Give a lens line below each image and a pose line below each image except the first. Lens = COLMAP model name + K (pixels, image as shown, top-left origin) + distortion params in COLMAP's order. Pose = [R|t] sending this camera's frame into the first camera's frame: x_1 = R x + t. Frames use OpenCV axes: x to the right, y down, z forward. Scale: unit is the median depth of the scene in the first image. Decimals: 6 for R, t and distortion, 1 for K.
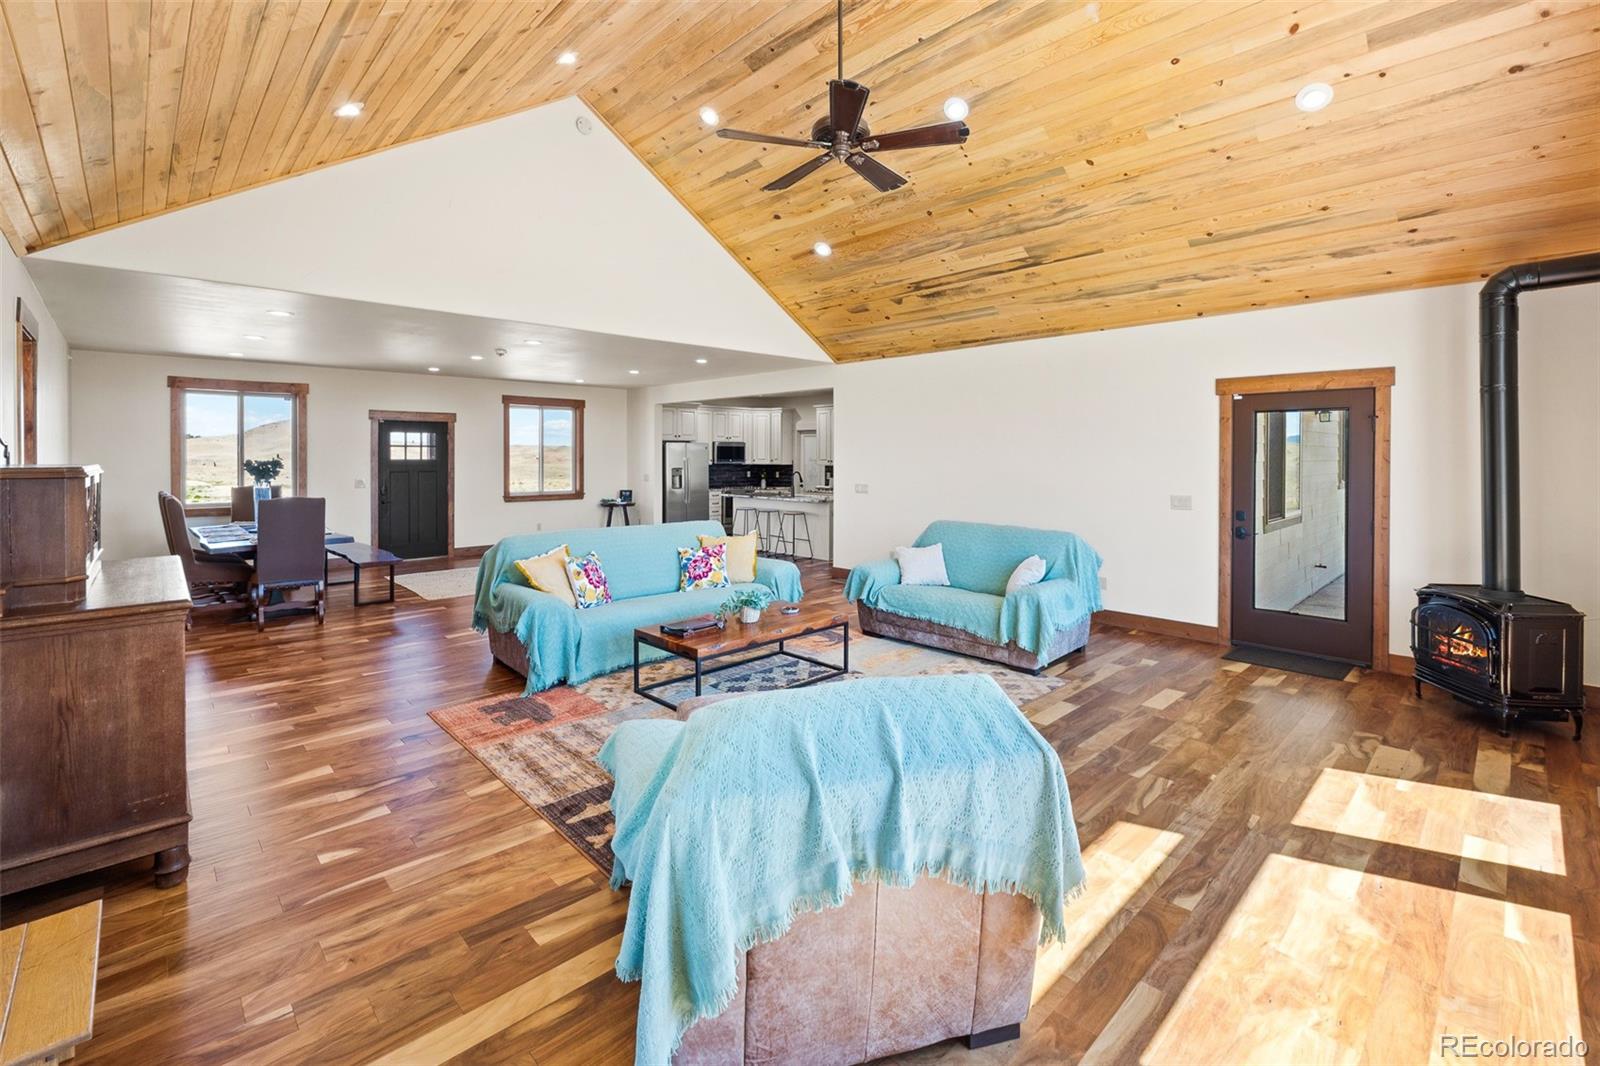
lens RADIAL K [[698.0, 0, 807.5], [0, 698.0, 457.1], [0, 0, 1]] dist [-0.002077, -0.001563]
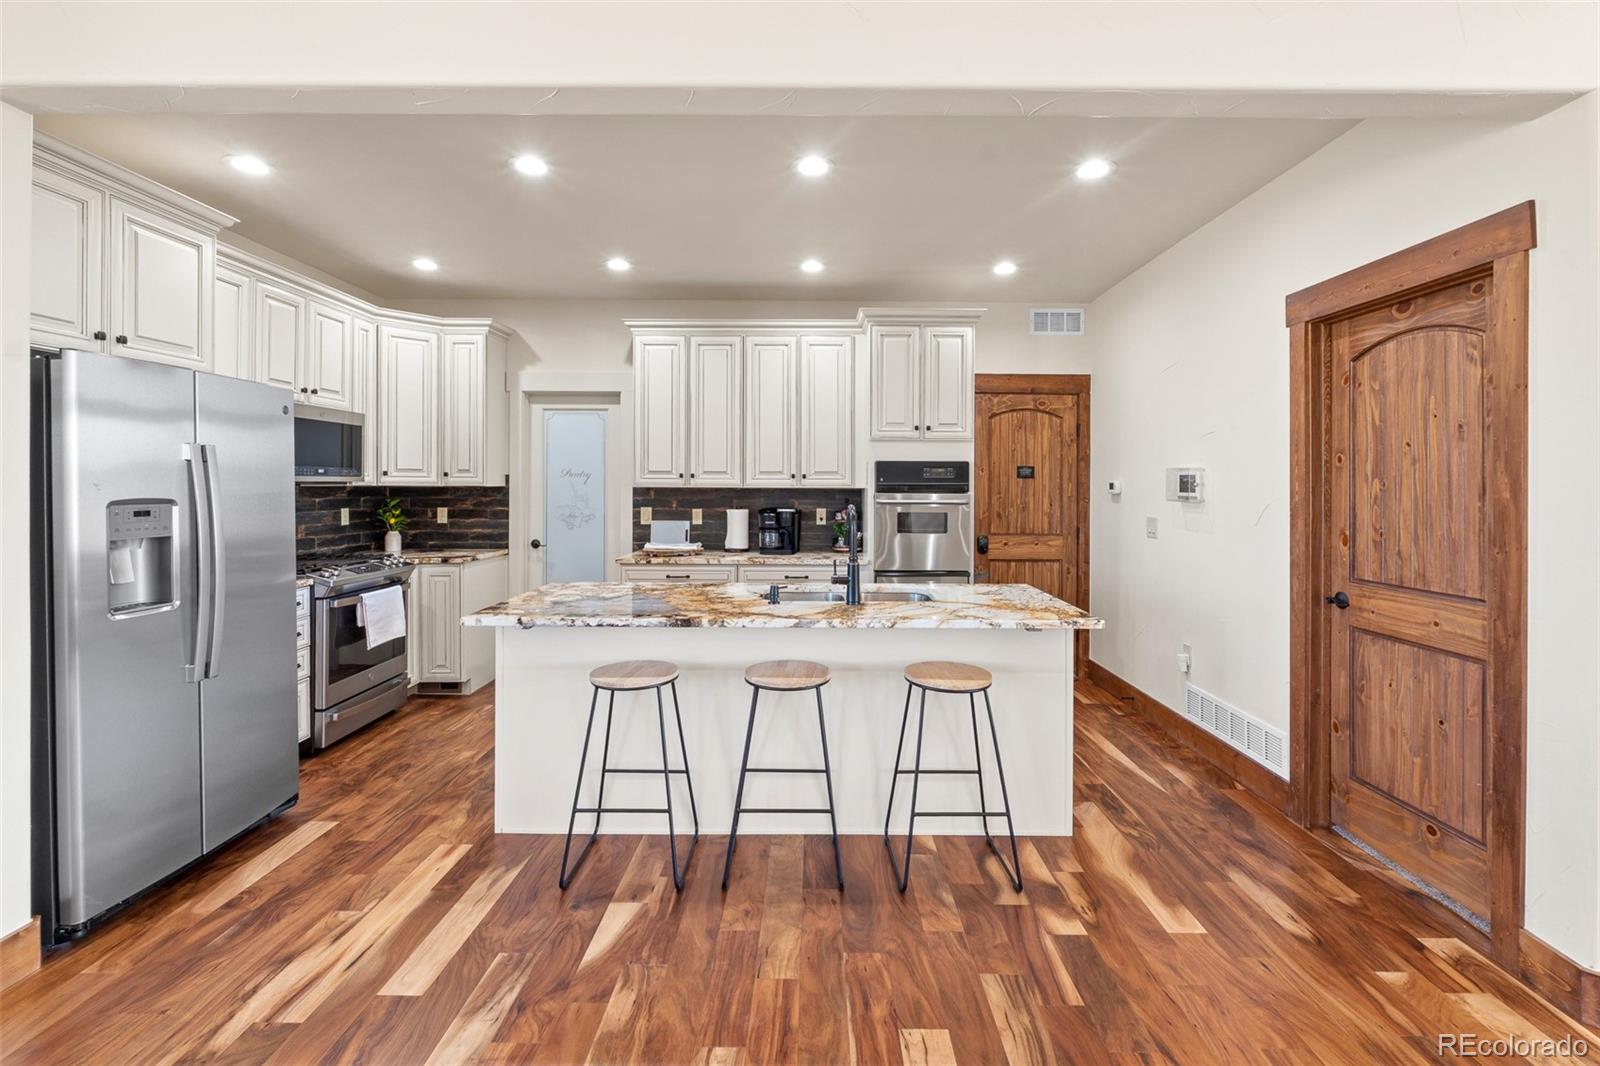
lens RADIAL K [[698.0, 0, 807.5], [0, 698.0, 477.4], [0, 0, 1]] dist [-0.002077, -0.001563]
pose [[0.696863, 0.007862, 0.717161, -0.226746], [-0.002139, 0.999958, -0.008884, 0.012053], [-0.717201, 0.004657, 0.696851, 0.855423]]
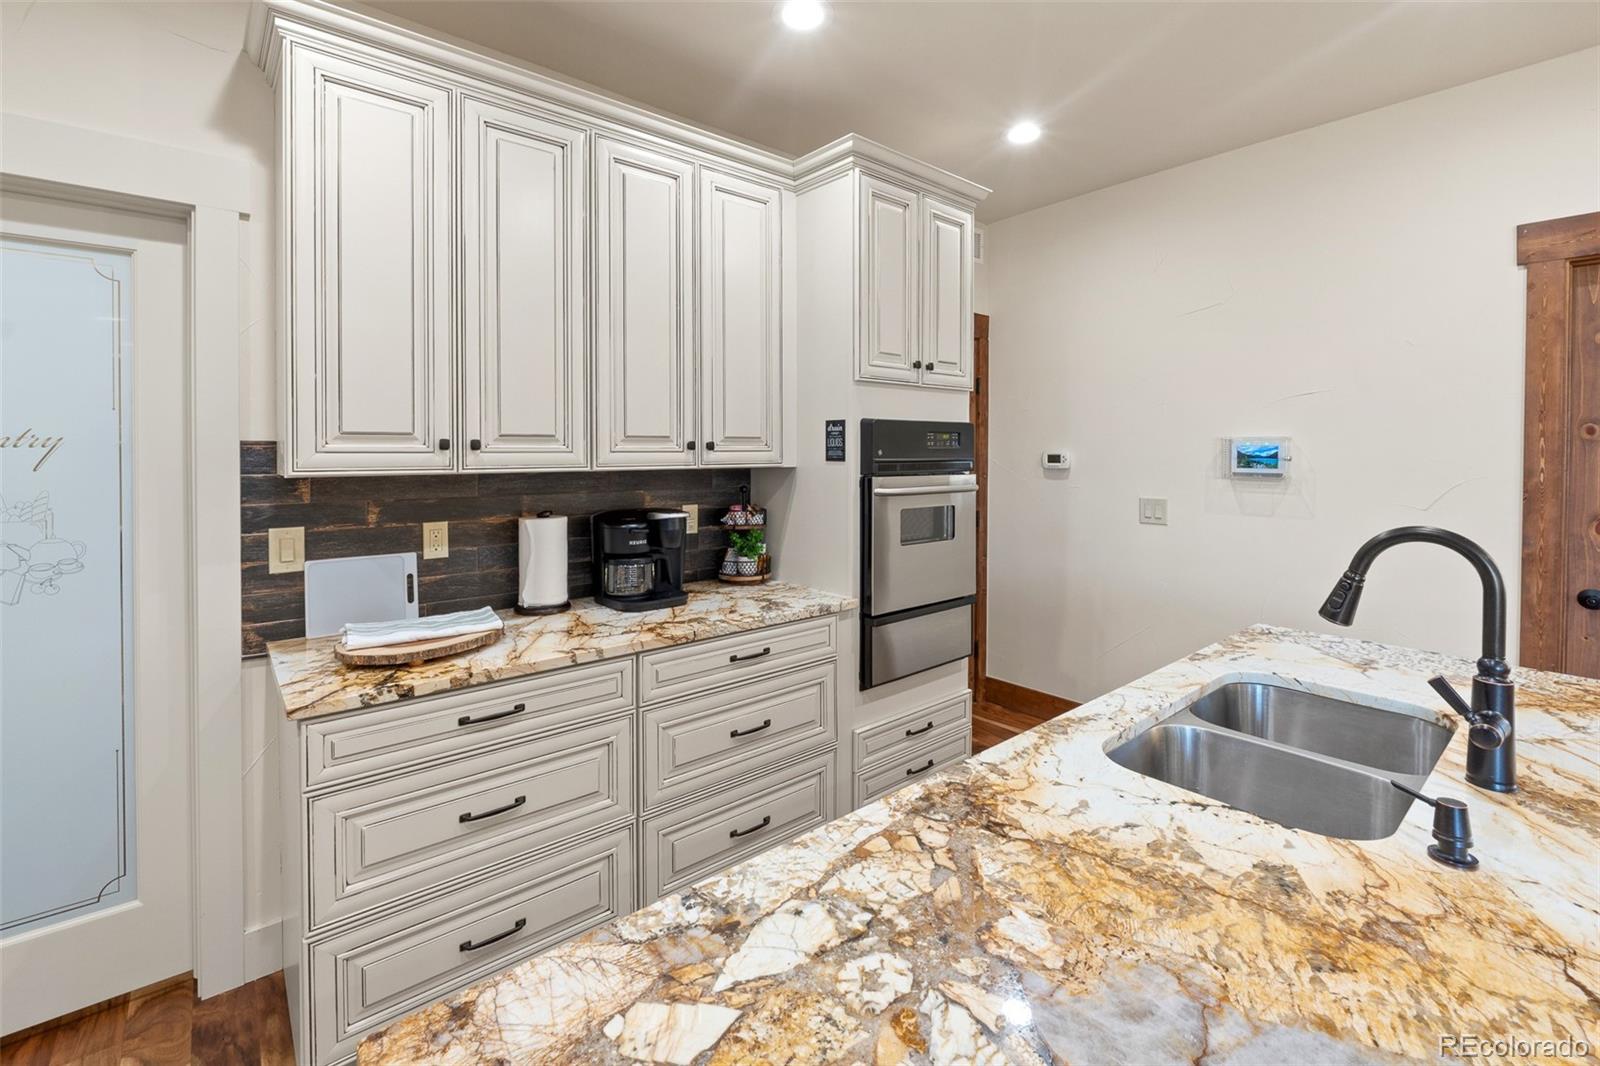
lens RADIAL K [[698.0, 0, 779.0], [0, 698.0, 452.3], [0, 0, 1]] dist [-0.002077, -0.001563]
pose [[0.061043, -0.003180, 0.998130, -0.133414], [0.001005, 0.999995, 0.003124, 0.008781], [-0.998135, 0.000812, 0.061046, 1.127030]]
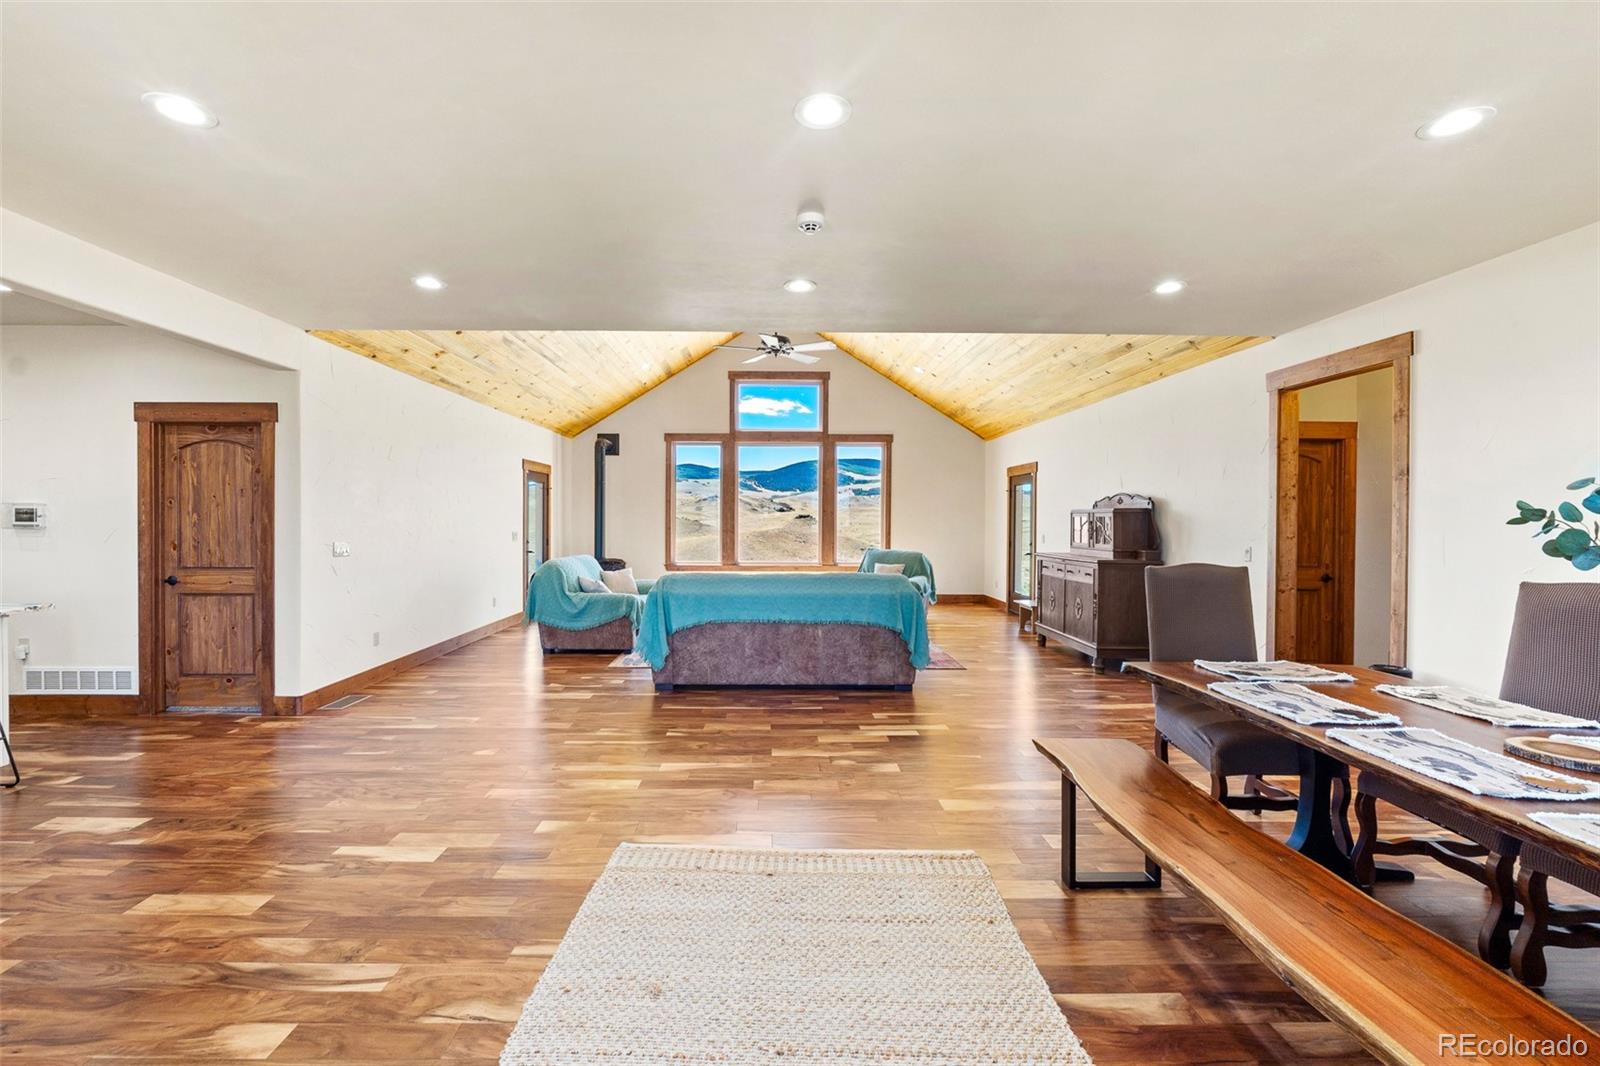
lens RADIAL K [[698.0, 0, 789.1], [0, 698.0, 524.6], [0, 0, 1]] dist [-0.002077, -0.001563]
pose [[-0.735385, -0.008677, 0.677594, -0.521070], [-0.002489, 0.999946, 0.010104, 0.011758], [-0.677645, 0.005744, -0.735367, 0.955876]]
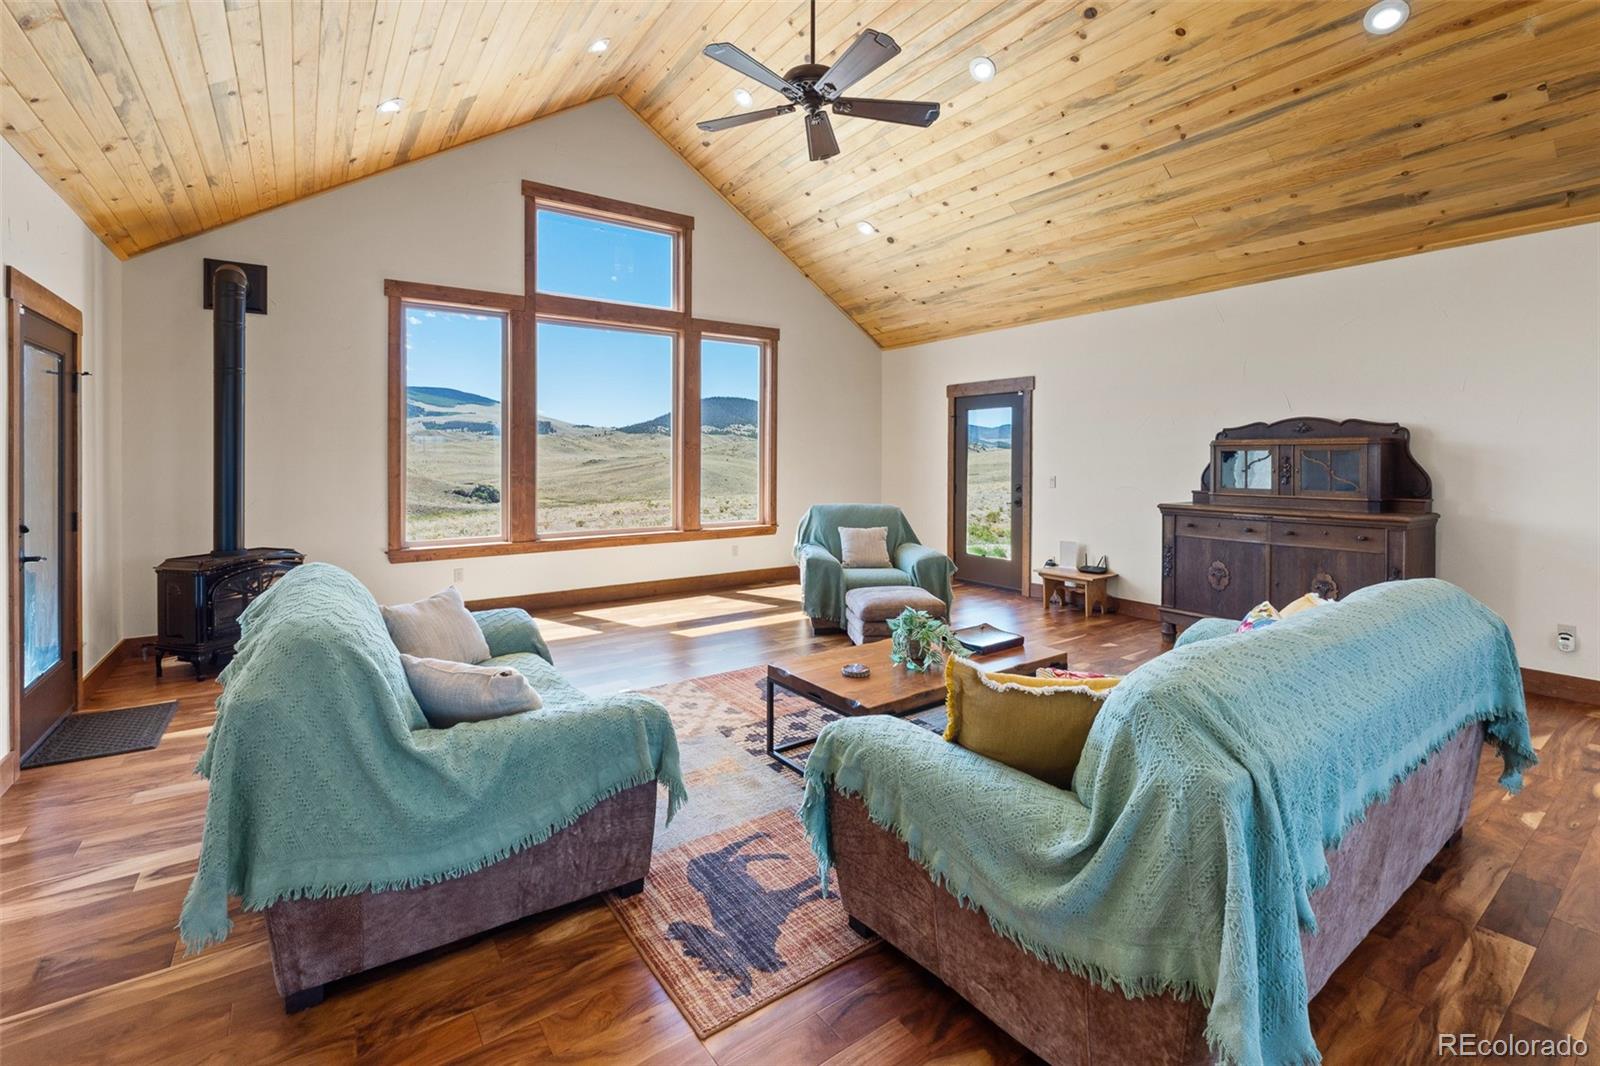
lens RADIAL K [[698.0, 0, 803.6], [0, 698.0, 472.1], [0, 0, 1]] dist [-0.002077, -0.001563]
pose [[-0.988717, -0.003304, 0.149759, -0.033150], [0.000472, 0.999683, 0.025167, 0.012638], [-0.149795, 0.024954, -0.988402, 0.762722]]
